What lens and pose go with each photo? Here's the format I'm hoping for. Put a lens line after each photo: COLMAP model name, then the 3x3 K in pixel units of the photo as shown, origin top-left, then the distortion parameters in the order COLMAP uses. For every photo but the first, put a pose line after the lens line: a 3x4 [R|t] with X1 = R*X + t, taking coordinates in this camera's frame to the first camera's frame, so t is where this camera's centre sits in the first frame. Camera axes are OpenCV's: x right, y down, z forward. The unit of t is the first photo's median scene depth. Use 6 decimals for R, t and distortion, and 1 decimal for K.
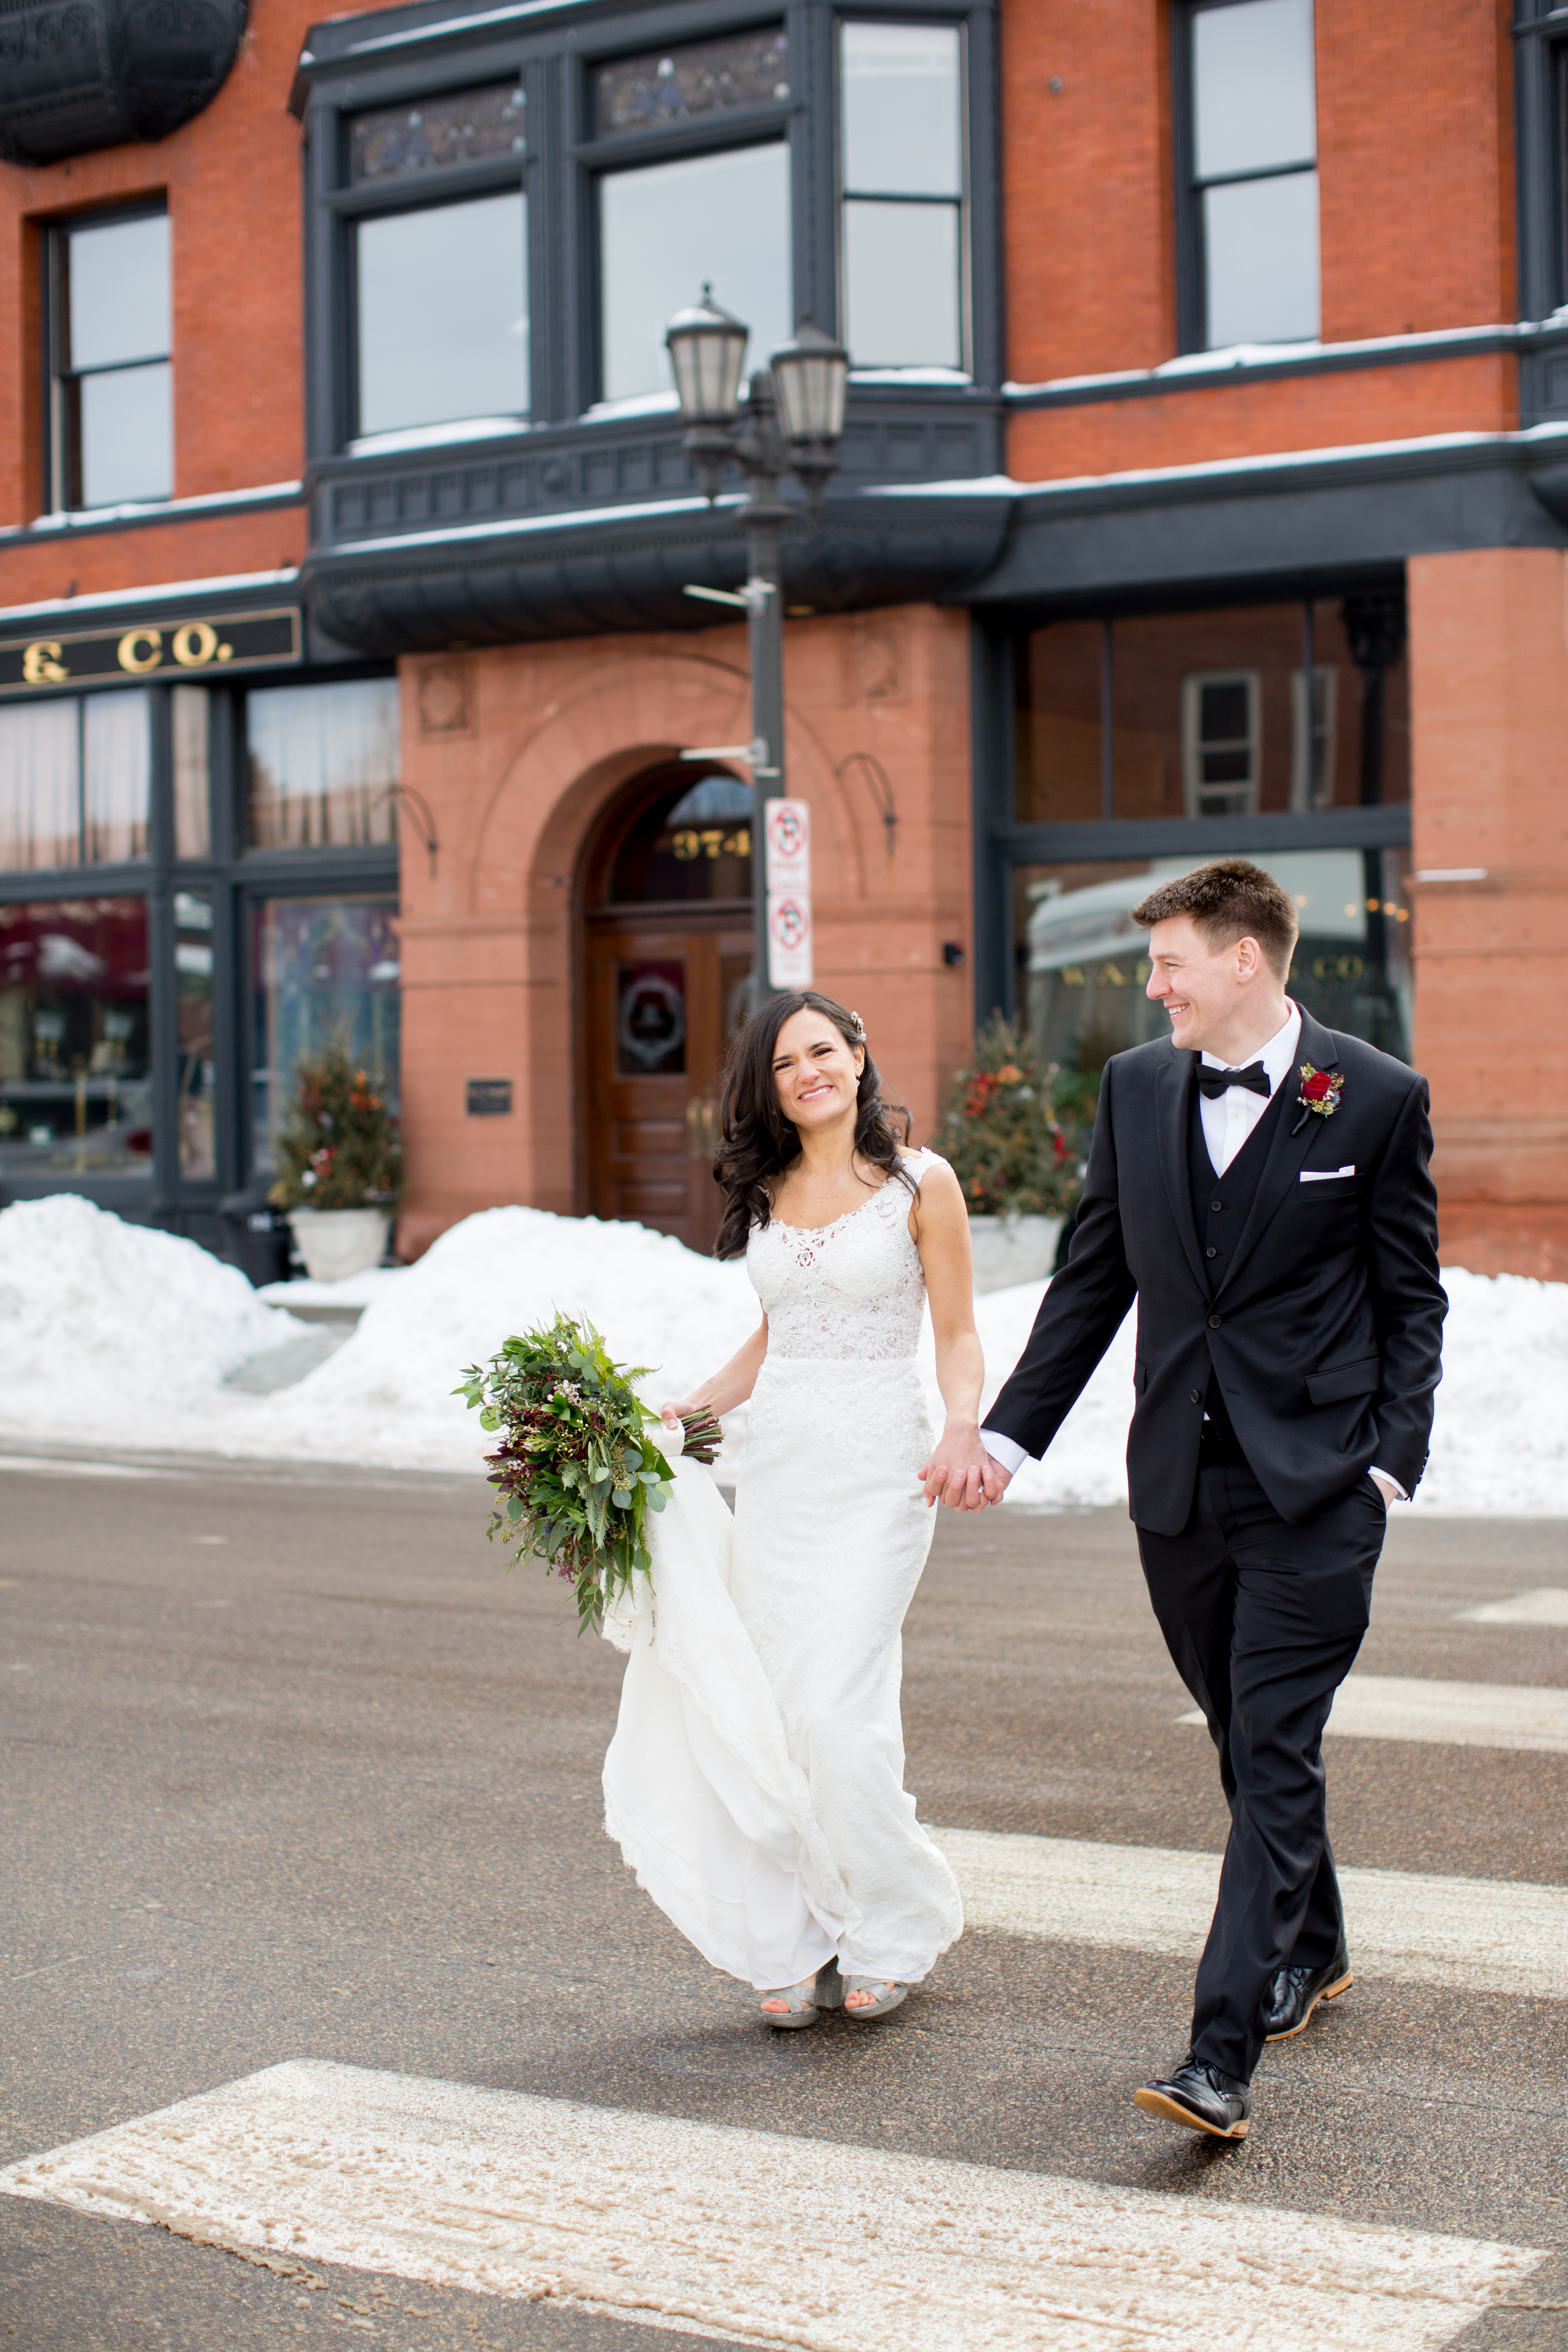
lens RADIAL K [[3434.6, 0, 784.0], [0, 3434.6, 1176.0], [0, 0, 1]] dist [-0.064033, 0.065154]
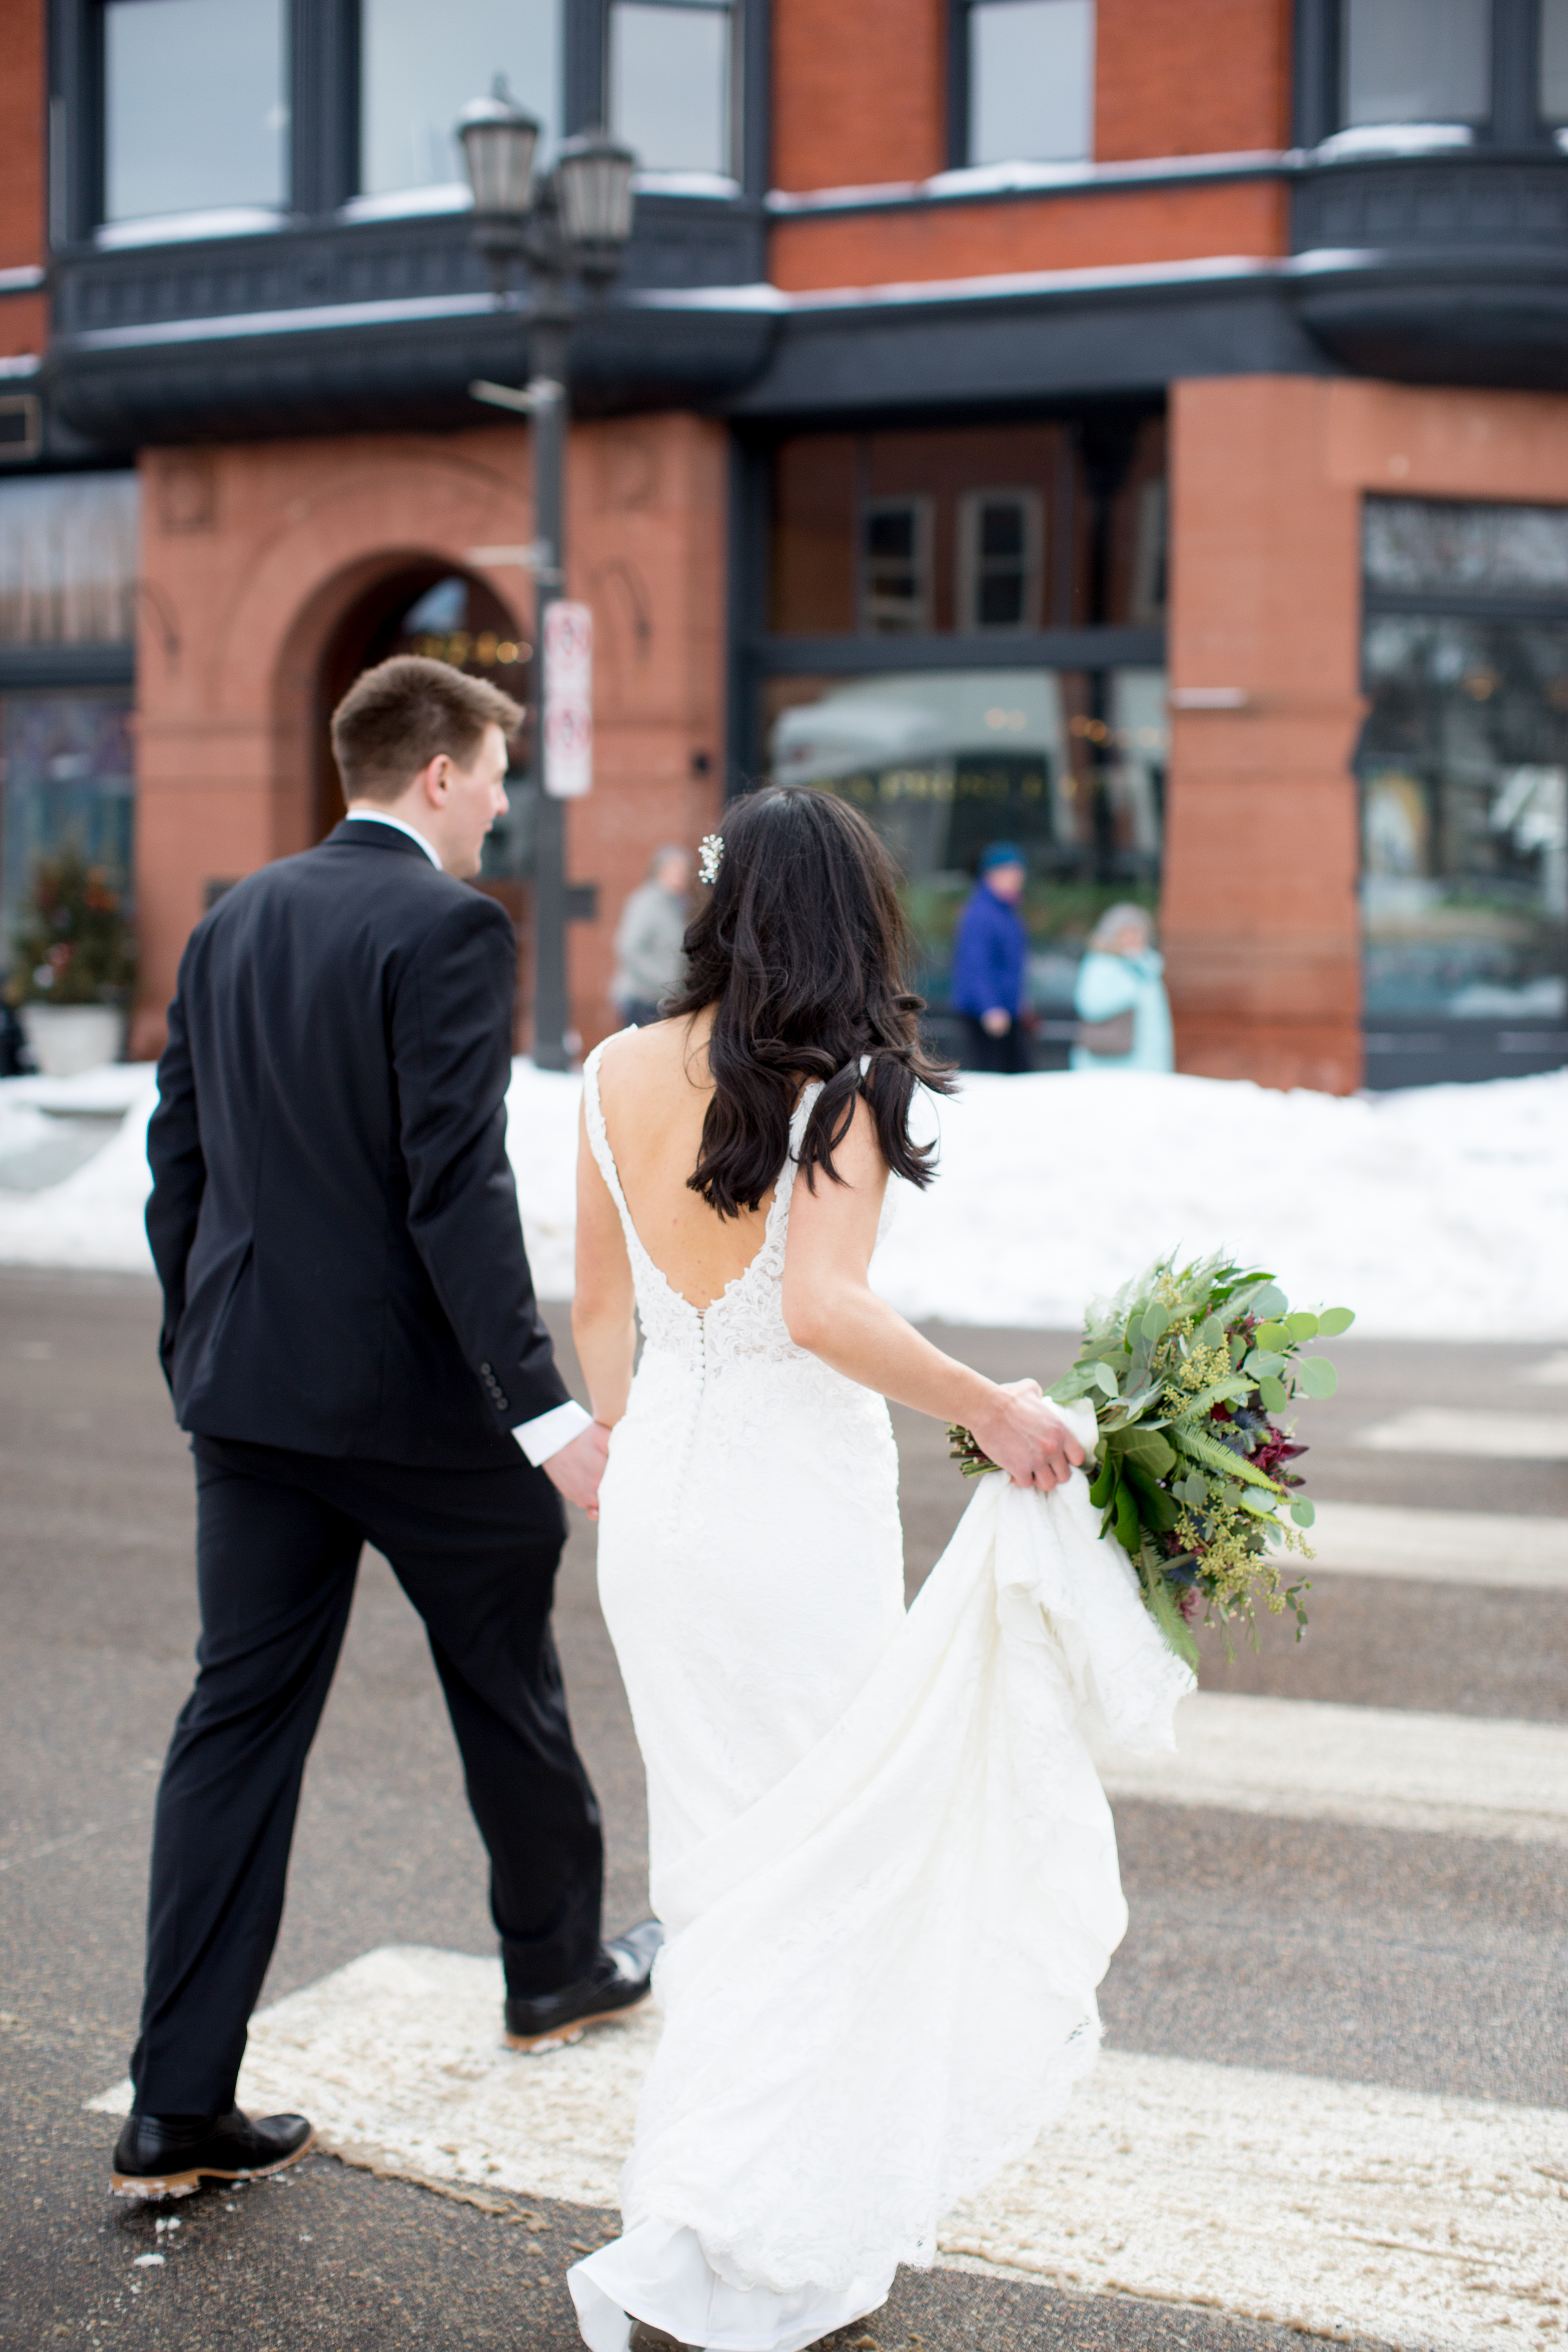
lens RADIAL K [[3263.2, 0, 784.0], [0, 3263.2, 1176.0], [0, 0, 1]] dist [-0.050586, -0.050281]
pose [[0.992740, 0.007318, 0.120056, -0.093071], [-0.014660, 0.998068, 0.060385, -0.003908], [-0.119382, -0.061706, 0.990929, 0.079905]]
